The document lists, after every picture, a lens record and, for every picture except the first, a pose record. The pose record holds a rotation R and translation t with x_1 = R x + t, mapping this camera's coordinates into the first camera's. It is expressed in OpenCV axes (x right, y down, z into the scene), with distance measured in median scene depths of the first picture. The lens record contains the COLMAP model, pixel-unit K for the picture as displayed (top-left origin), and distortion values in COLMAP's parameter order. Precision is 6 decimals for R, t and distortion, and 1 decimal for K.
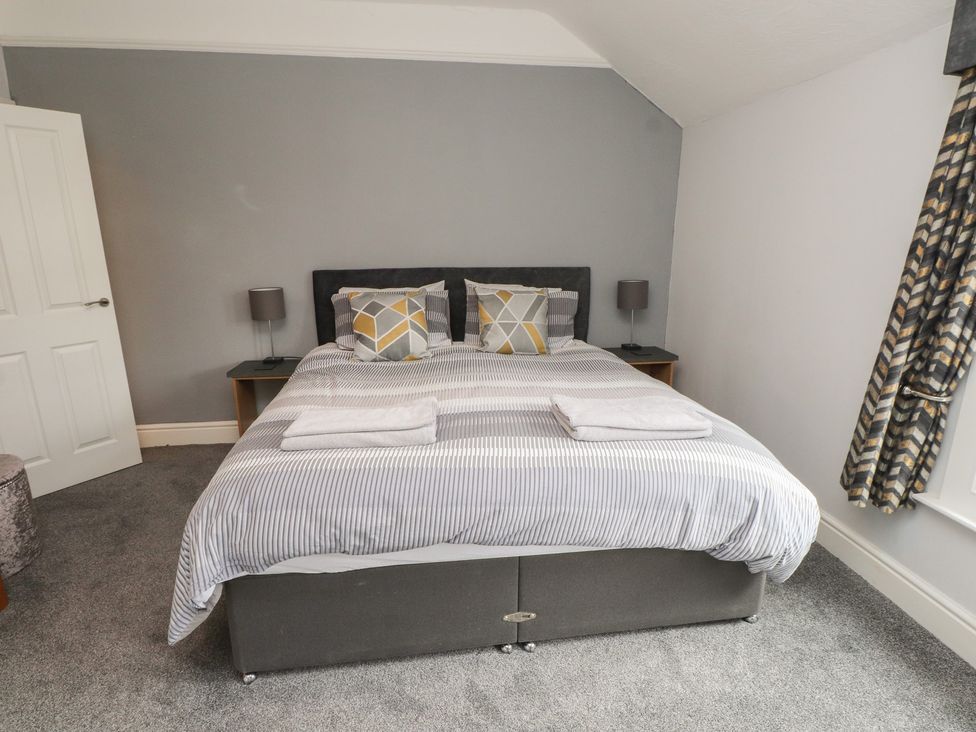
lens RADIAL K [[515.2, 0, 483.3], [0, 515.2, 362.1], [0, 0, 1]] dist [0.002627, -0.015435]
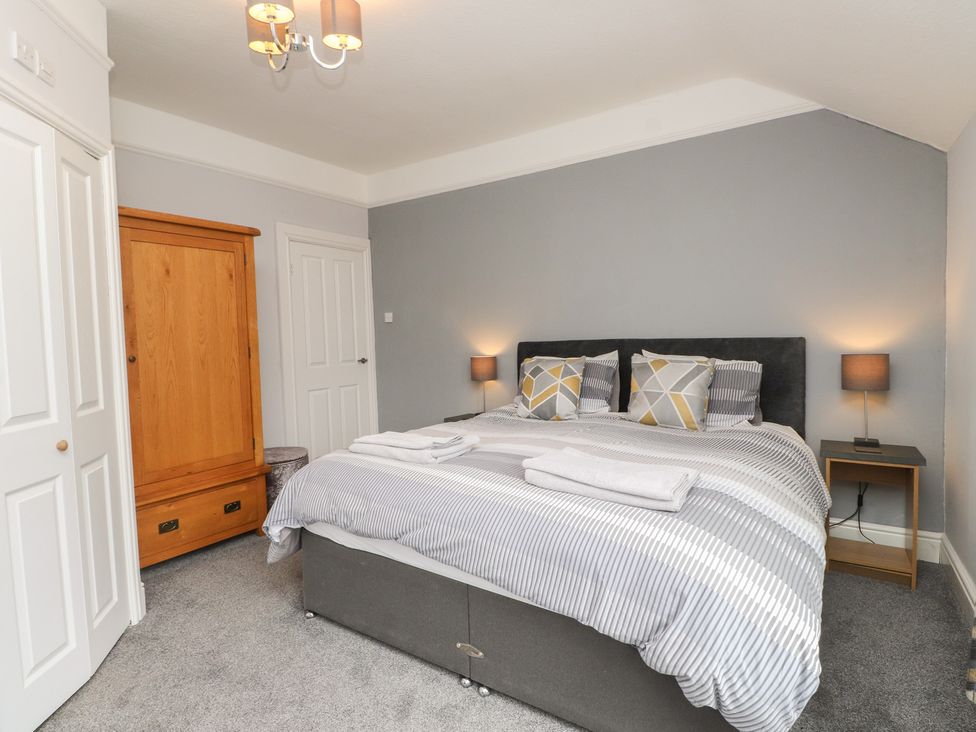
lens RADIAL K [[515.2, 0, 483.3], [0, 515.2, 362.1], [0, 0, 1]] dist [0.002627, -0.015435]
pose [[0.741639, 0.017458, -0.670572, 0.458125], [-0.139039, 0.981952, -0.128210, 0.035274], [0.656232, 0.188321, 0.730681, 0.095522]]
